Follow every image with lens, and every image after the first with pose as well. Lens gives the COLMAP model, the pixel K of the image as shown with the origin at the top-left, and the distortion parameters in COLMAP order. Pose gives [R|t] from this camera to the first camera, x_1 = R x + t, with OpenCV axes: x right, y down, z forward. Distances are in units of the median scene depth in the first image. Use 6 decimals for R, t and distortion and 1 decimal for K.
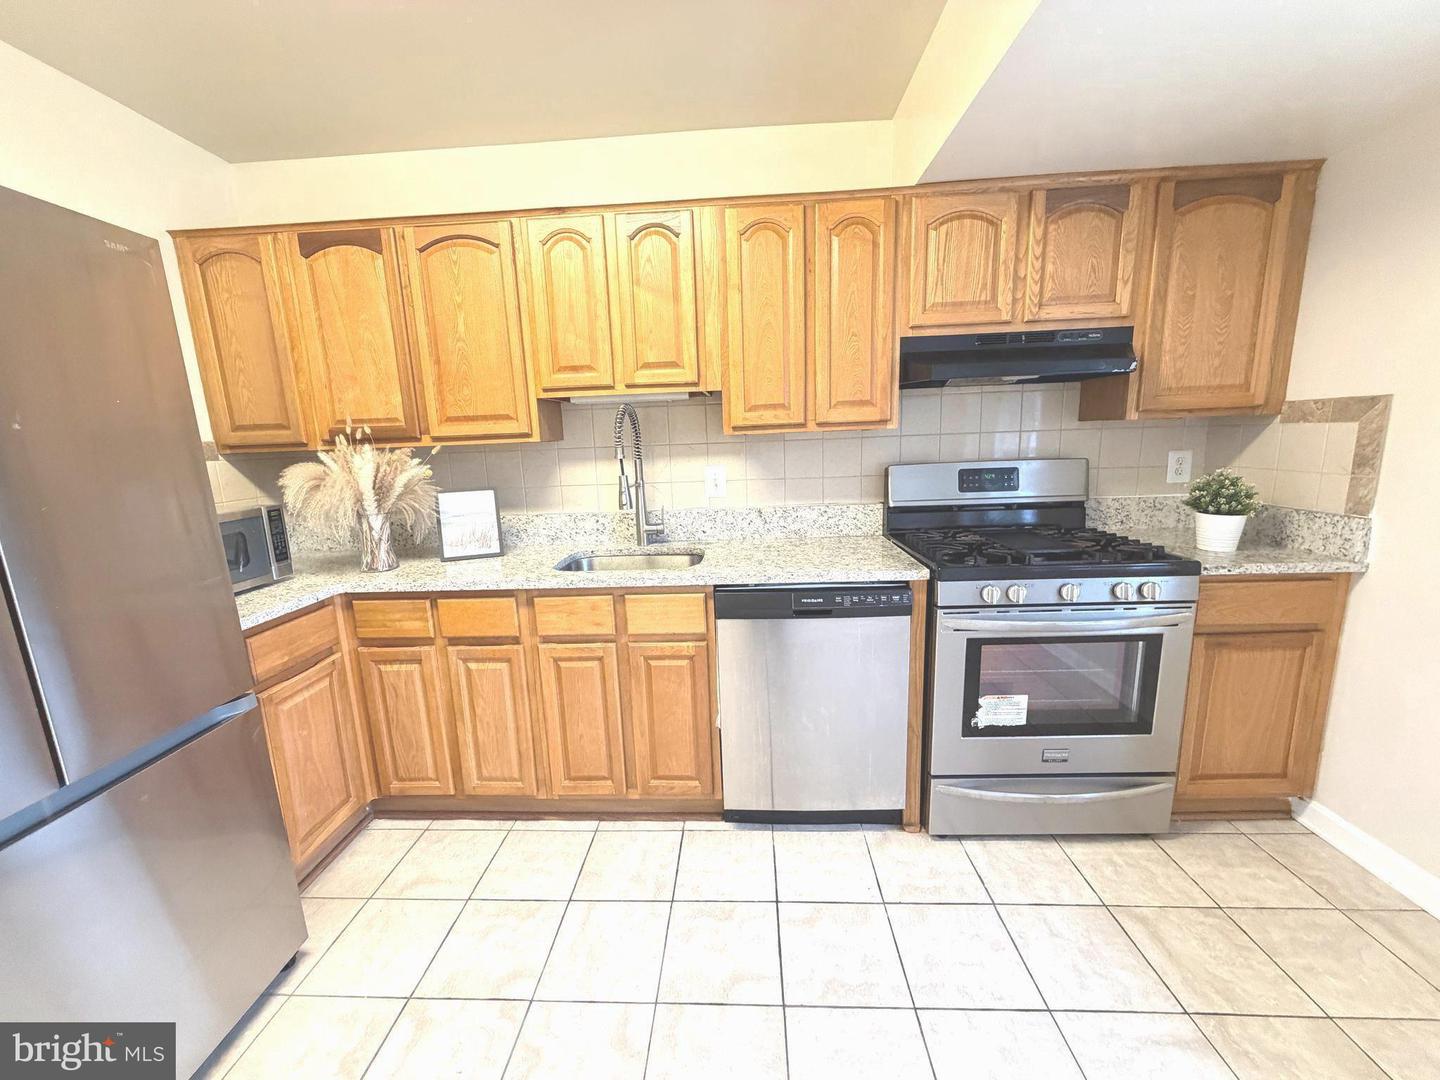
lens RADIAL K [[569.4, 0, 719.6], [0, 569.4, 540.2], [0, 0, 1]] dist [0.002365, -0.000156]
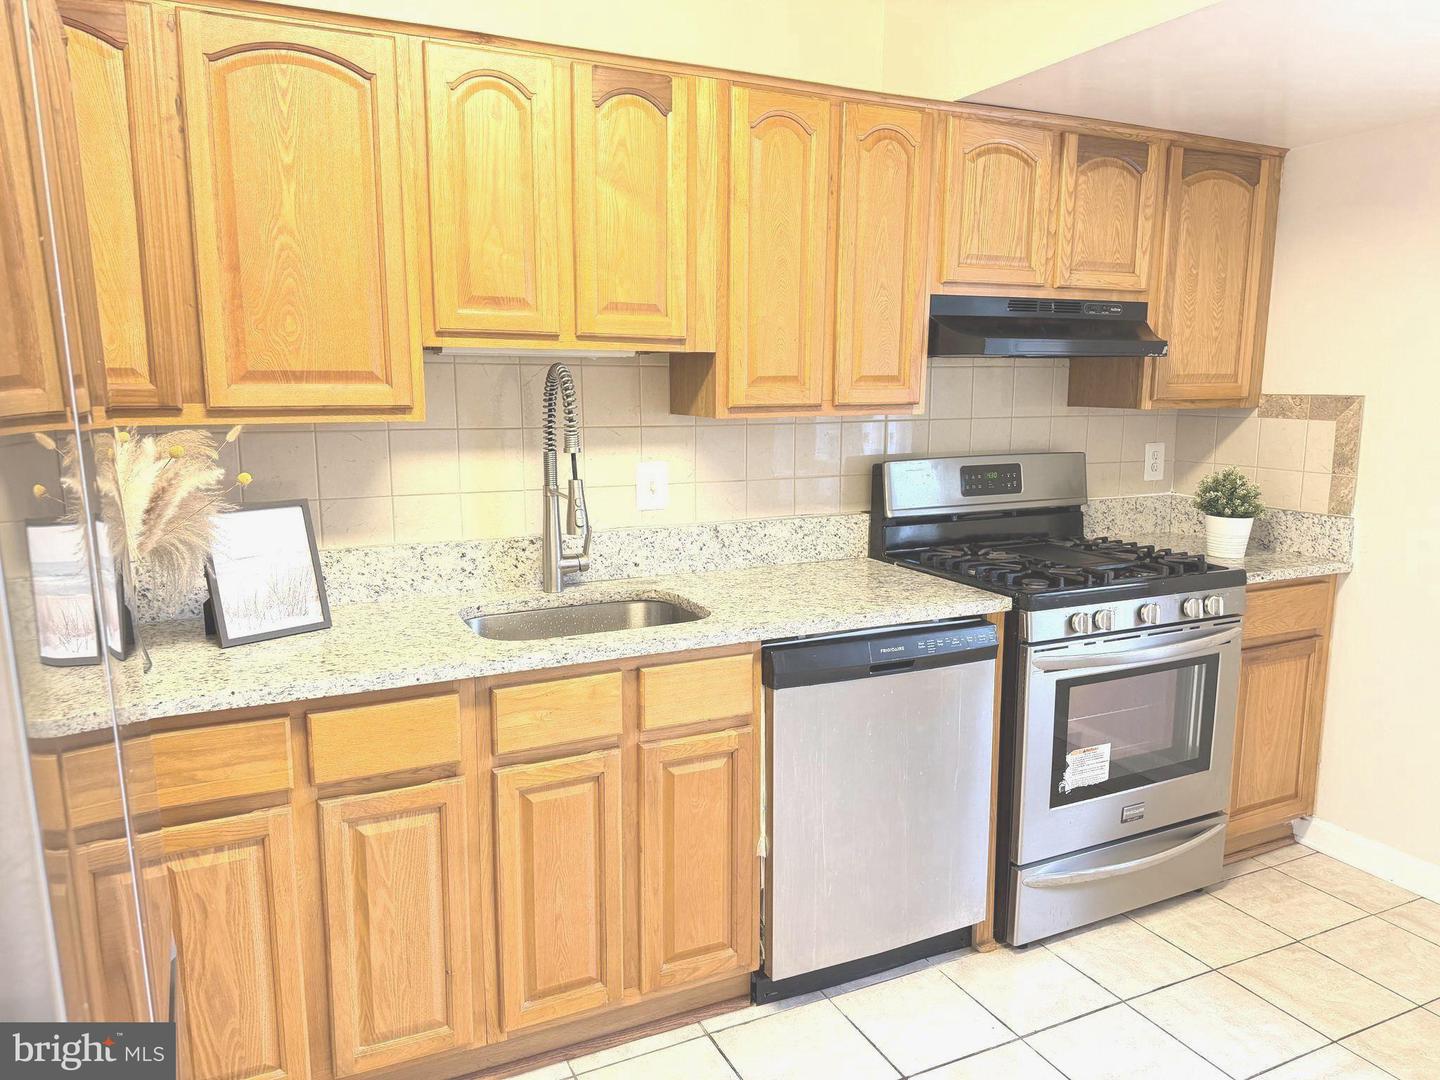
lens RADIAL K [[1002.8, 0, 723.7], [0, 1002.8, 535.2], [0, 0, 1]] dist [0.047413, -0.049005]
pose [[0.879029, -0.035565, 0.475440, -0.586324], [0.051795, 0.998435, -0.021075, -0.023937], [-0.473946, 0.043151, 0.879496, -0.029491]]
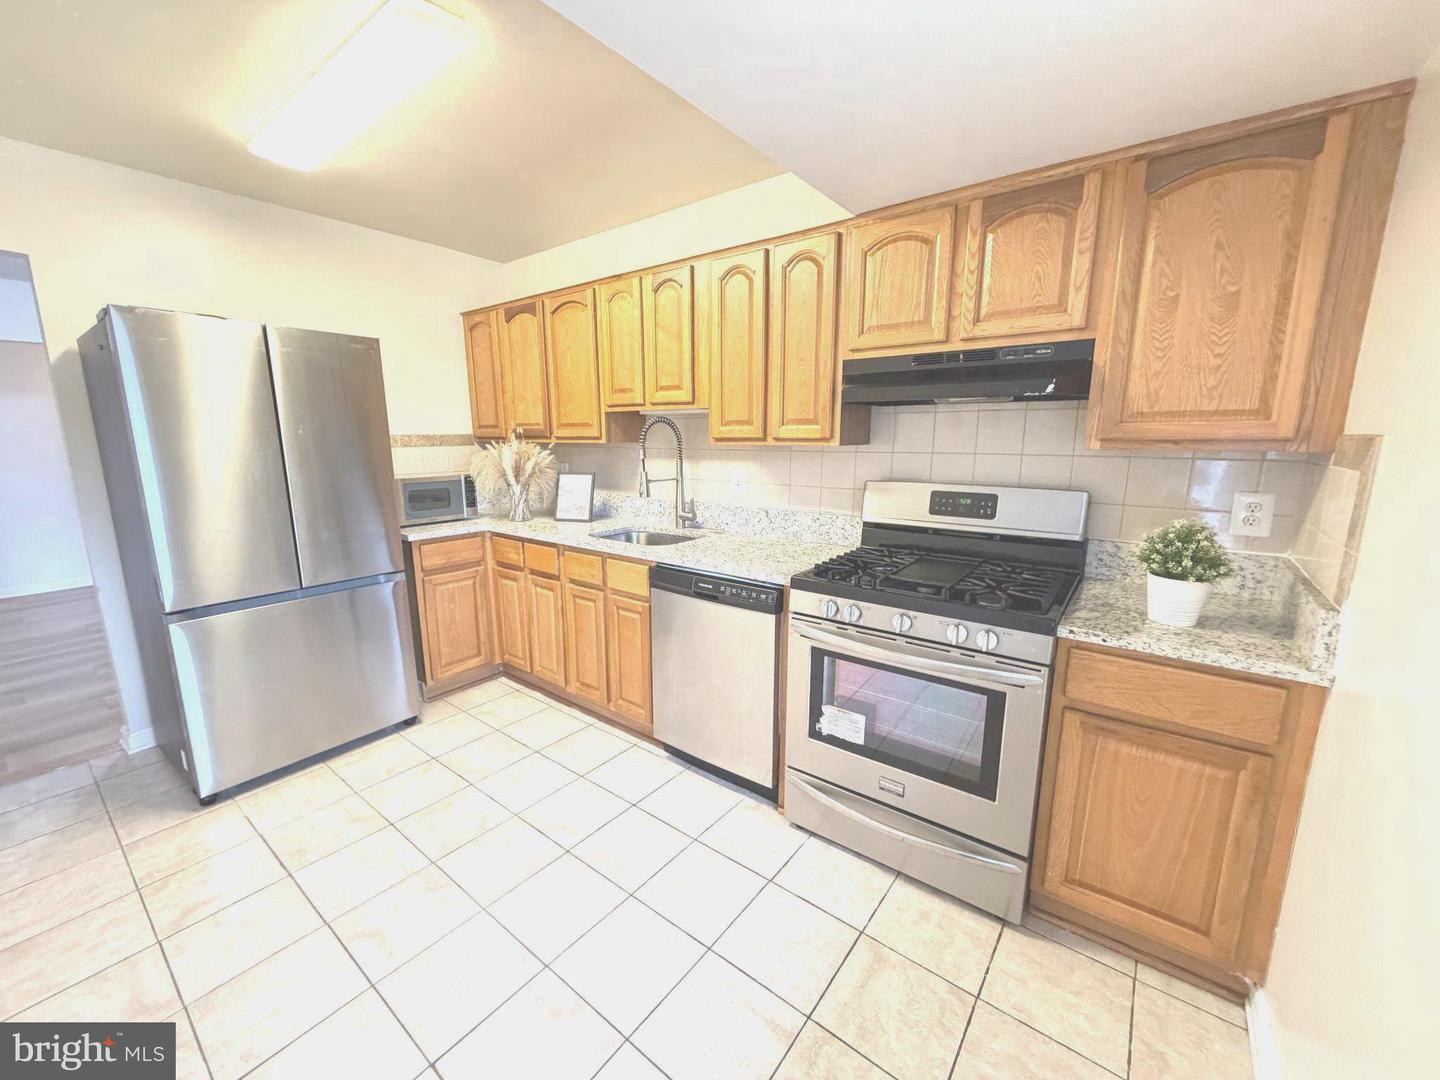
lens RADIAL K [[569.4, 0, 723.9], [0, 569.4, 540.6], [0, 0, 1]] dist [0.002365, -0.000156]
pose [[0.824670, 0.139375, -0.548173, 0.782839], [-0.130814, 0.989887, 0.054885, -0.056040], [0.550279, 0.026447, 0.834562, 0.006698]]
